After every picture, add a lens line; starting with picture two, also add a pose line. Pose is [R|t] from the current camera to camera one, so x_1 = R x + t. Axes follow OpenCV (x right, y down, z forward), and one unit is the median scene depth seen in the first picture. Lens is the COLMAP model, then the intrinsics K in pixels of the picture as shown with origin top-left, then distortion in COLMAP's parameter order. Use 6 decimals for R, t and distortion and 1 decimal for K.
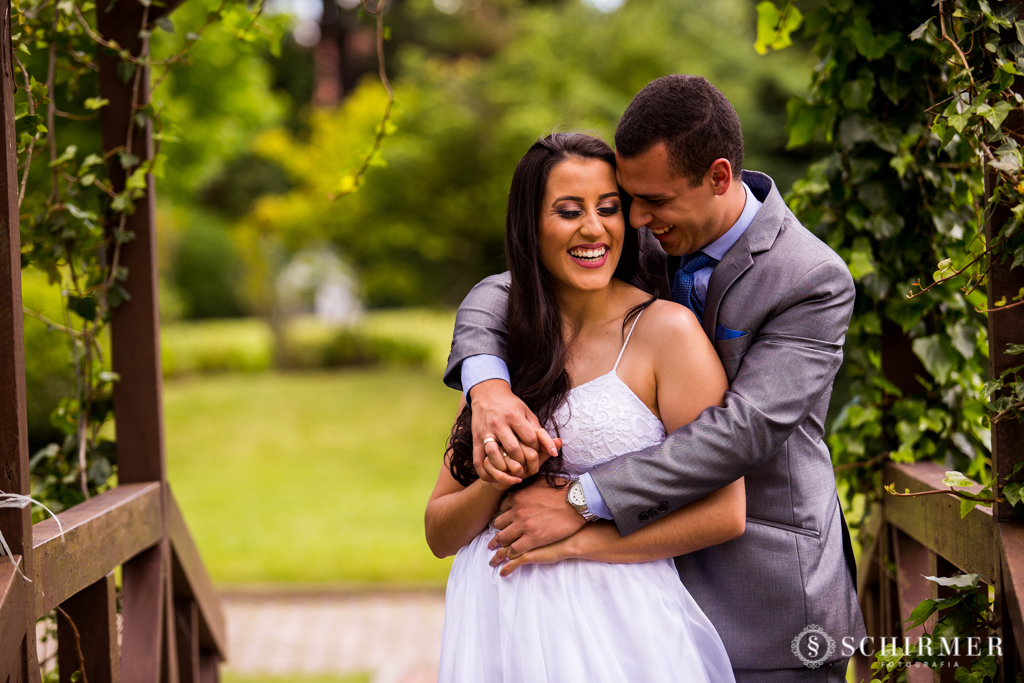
lens RADIAL K [[3533.9, 0, 512.0], [0, 3533.9, 341.5], [0, 0, 1]] dist [0.516192, -1.638189]
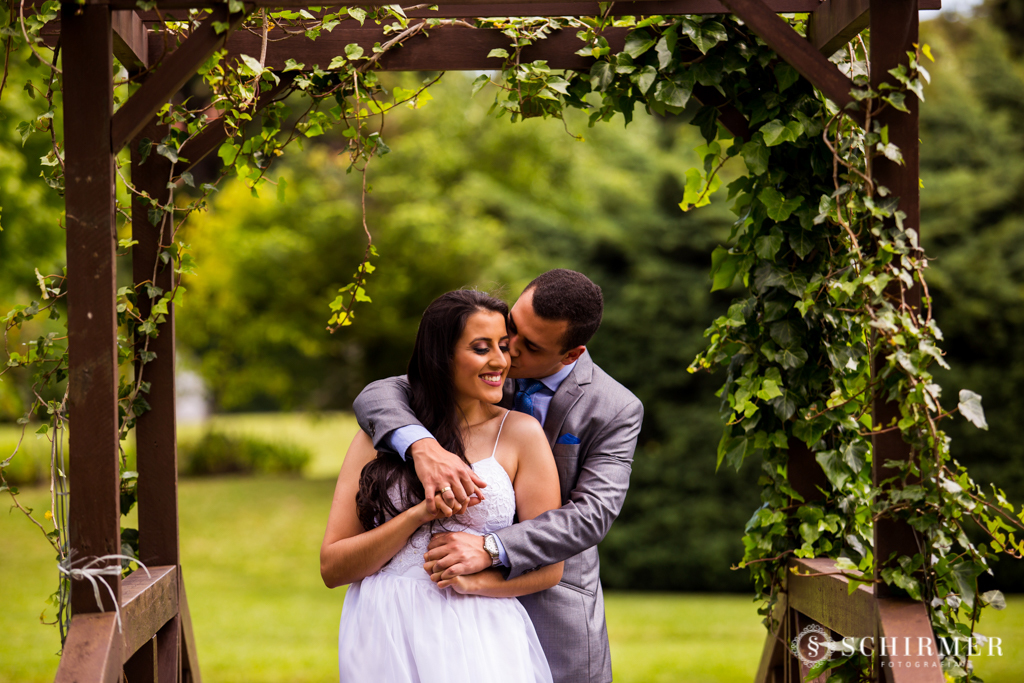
lens RADIAL K [[4559.3, 0, 512.0], [0, 4559.3, 341.5], [0, 0, 1]] dist [0.911479, -10.892352]
pose [[0.998836, 0.018176, 0.044688, -0.057315], [-0.017121, 0.999568, -0.023882, -0.000077], [-0.045103, 0.023089, 0.998715, -0.525338]]
